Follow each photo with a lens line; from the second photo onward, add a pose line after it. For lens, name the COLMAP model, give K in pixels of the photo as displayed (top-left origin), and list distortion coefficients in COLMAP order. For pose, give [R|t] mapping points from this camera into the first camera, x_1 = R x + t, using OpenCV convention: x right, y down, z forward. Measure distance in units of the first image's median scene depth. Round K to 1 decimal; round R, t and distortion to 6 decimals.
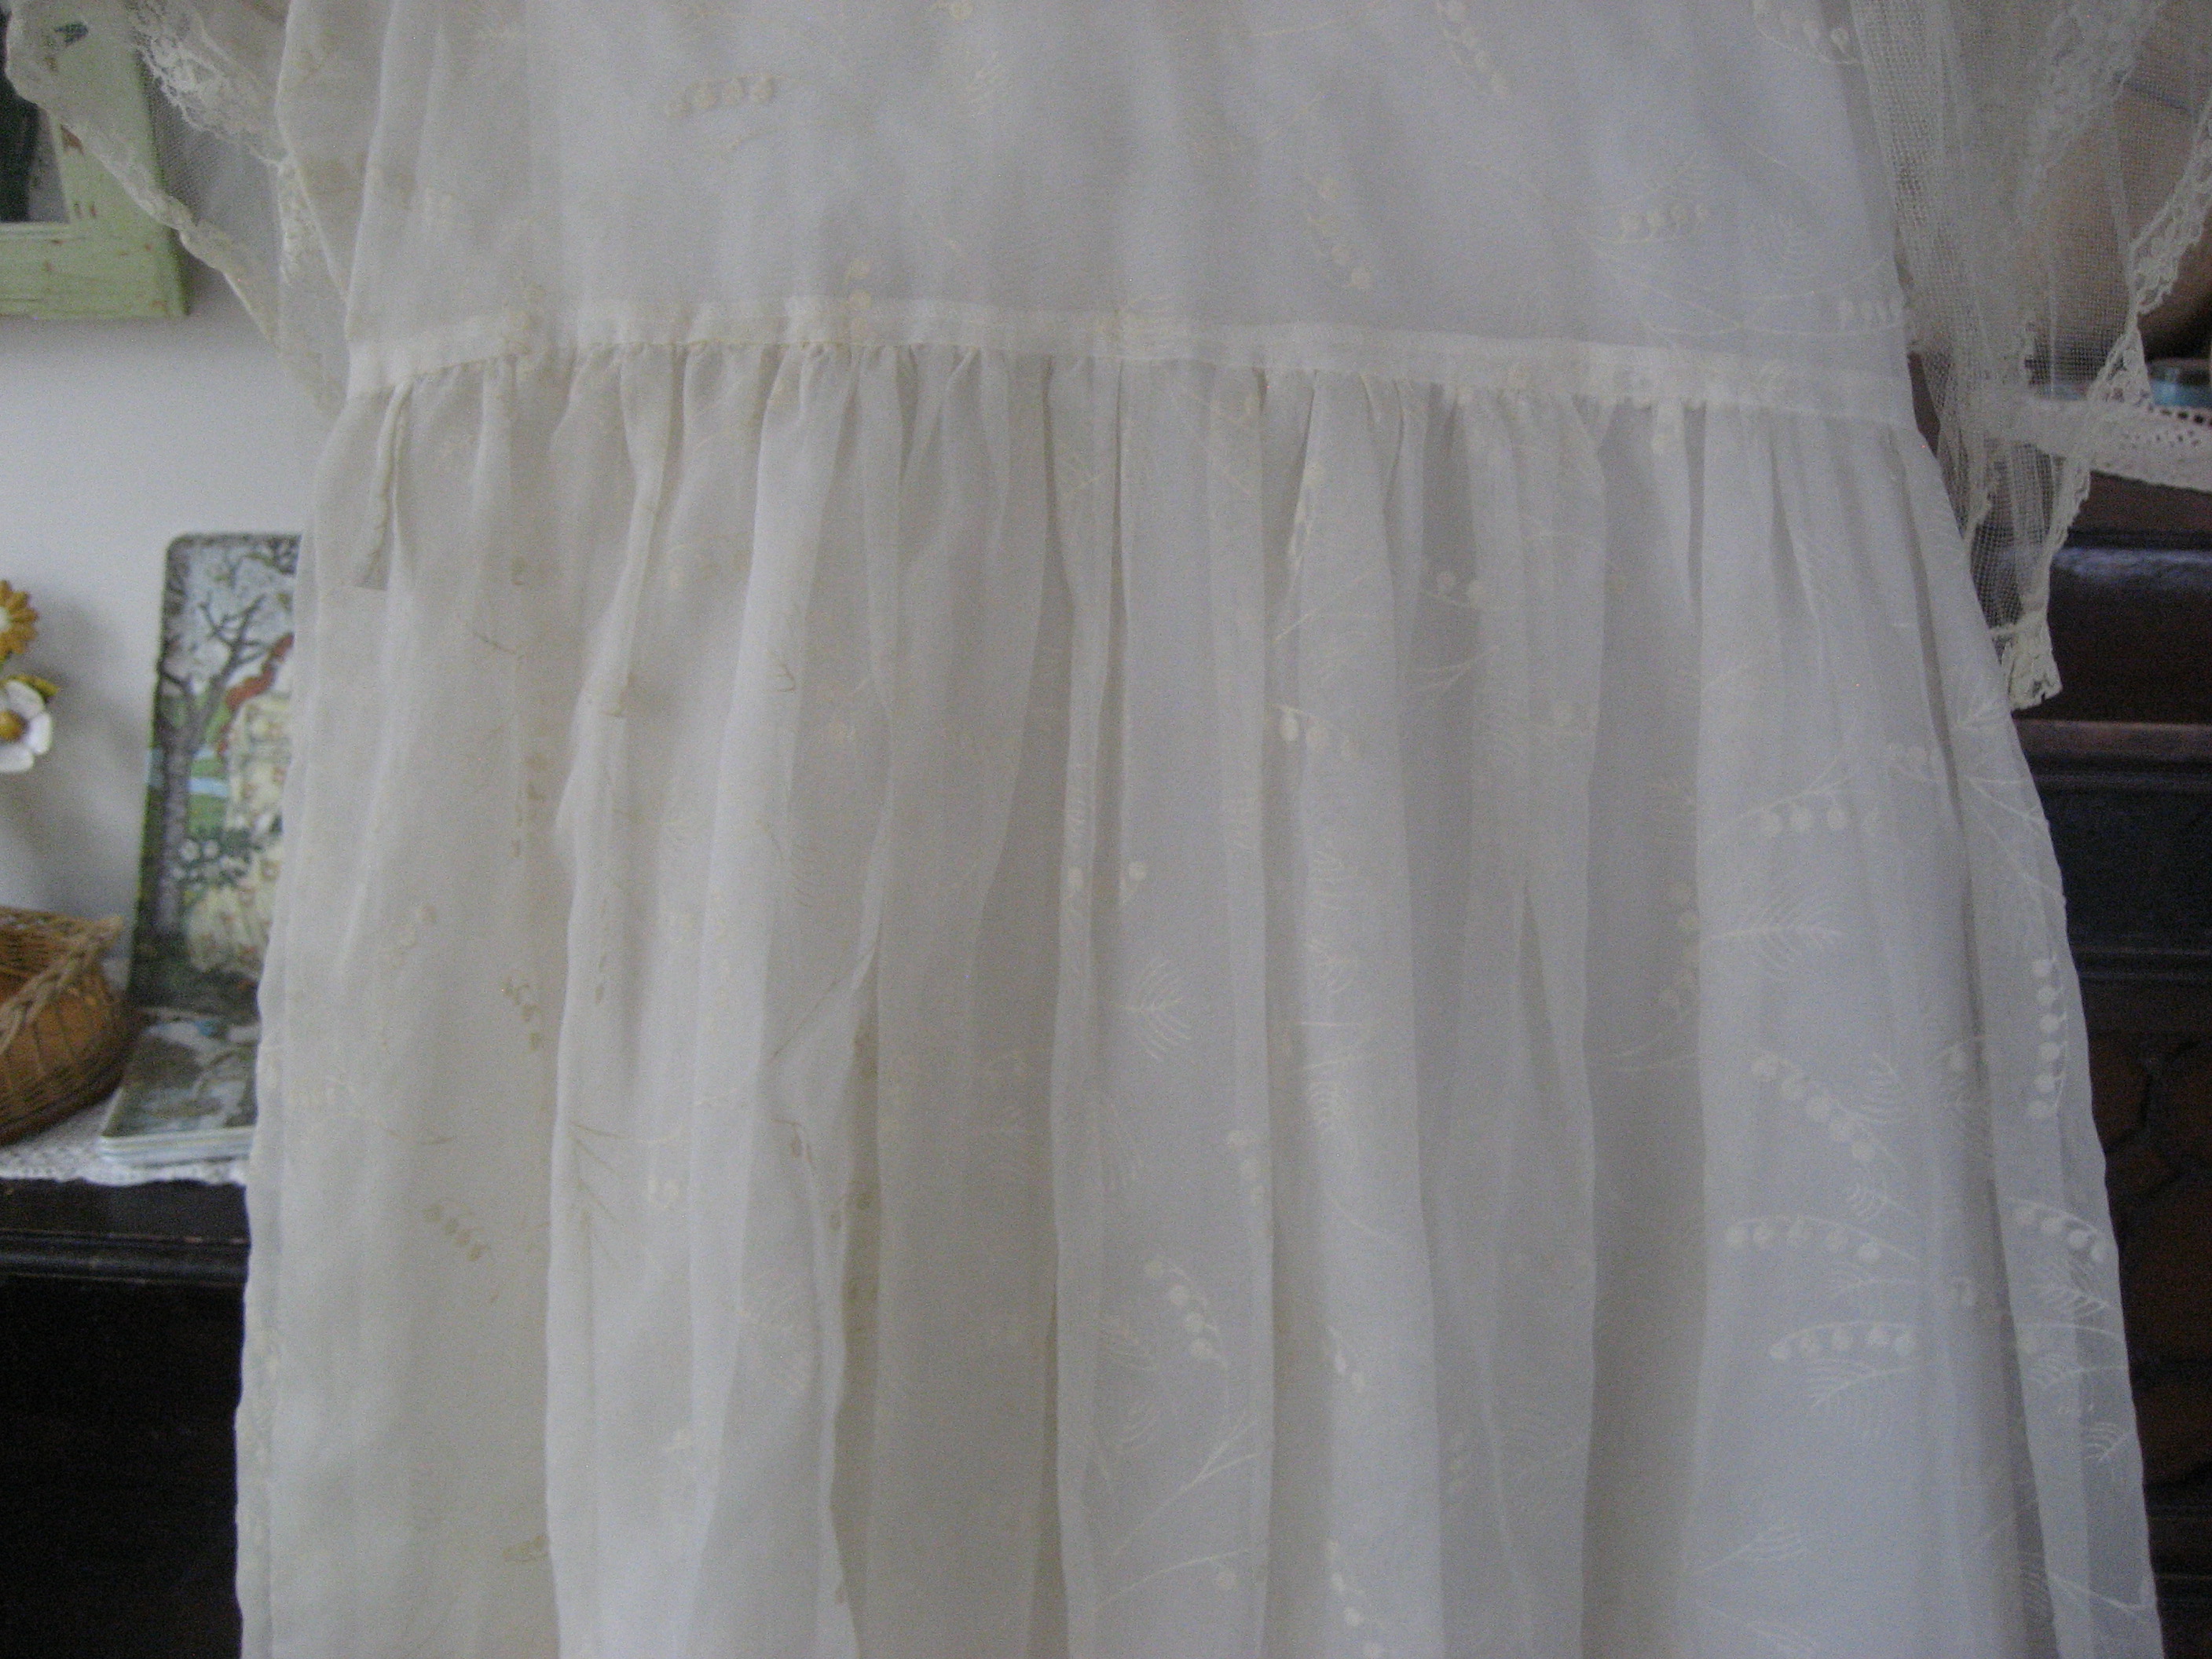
lens RADIAL K [[2388.7, 0, 1115.6], [0, 2388.7, 807.0], [0, 0, 1]] dist [-0.113232, 0.000000]
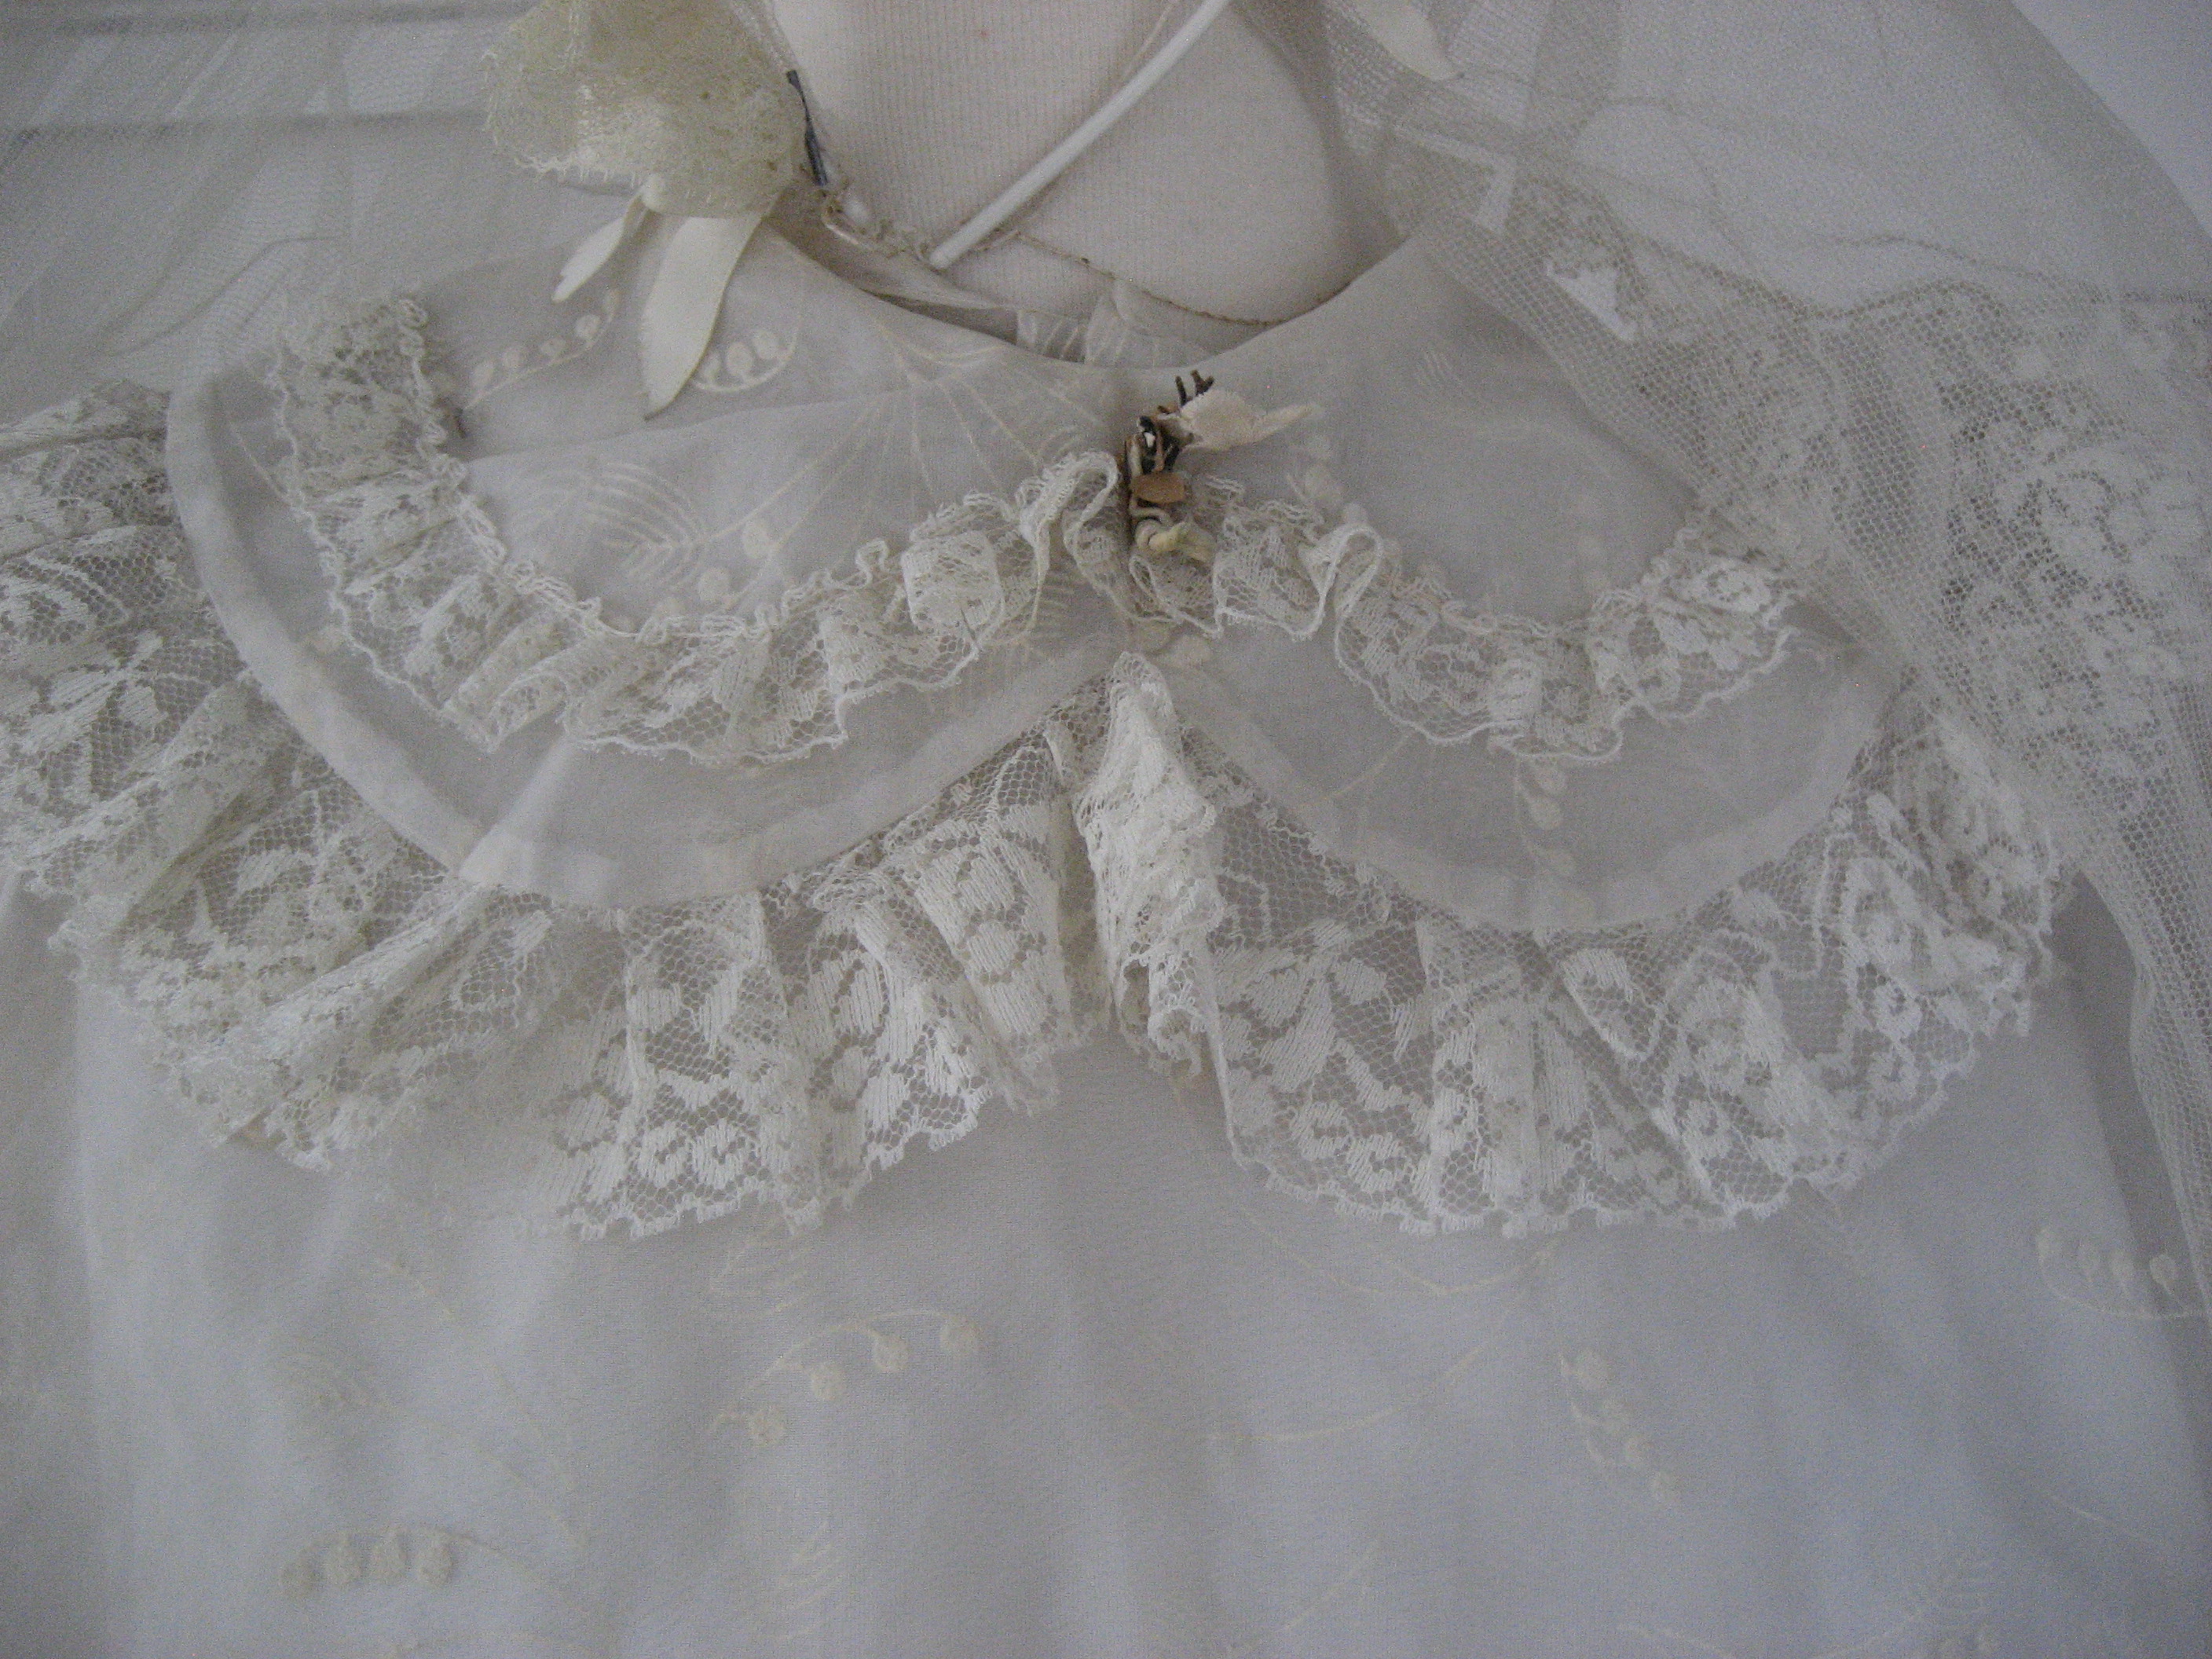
lens RADIAL K [[2291.4, 0, 1087.4], [0, 2291.4, 840.5], [0, 0, 1]] dist [-0.075838, 0.000000]
pose [[0.999716, -0.020987, 0.011311, 0.011477], [0.022135, 0.993305, -0.113379, -0.398904], [-0.008856, 0.113597, 0.993487, 0.393283]]
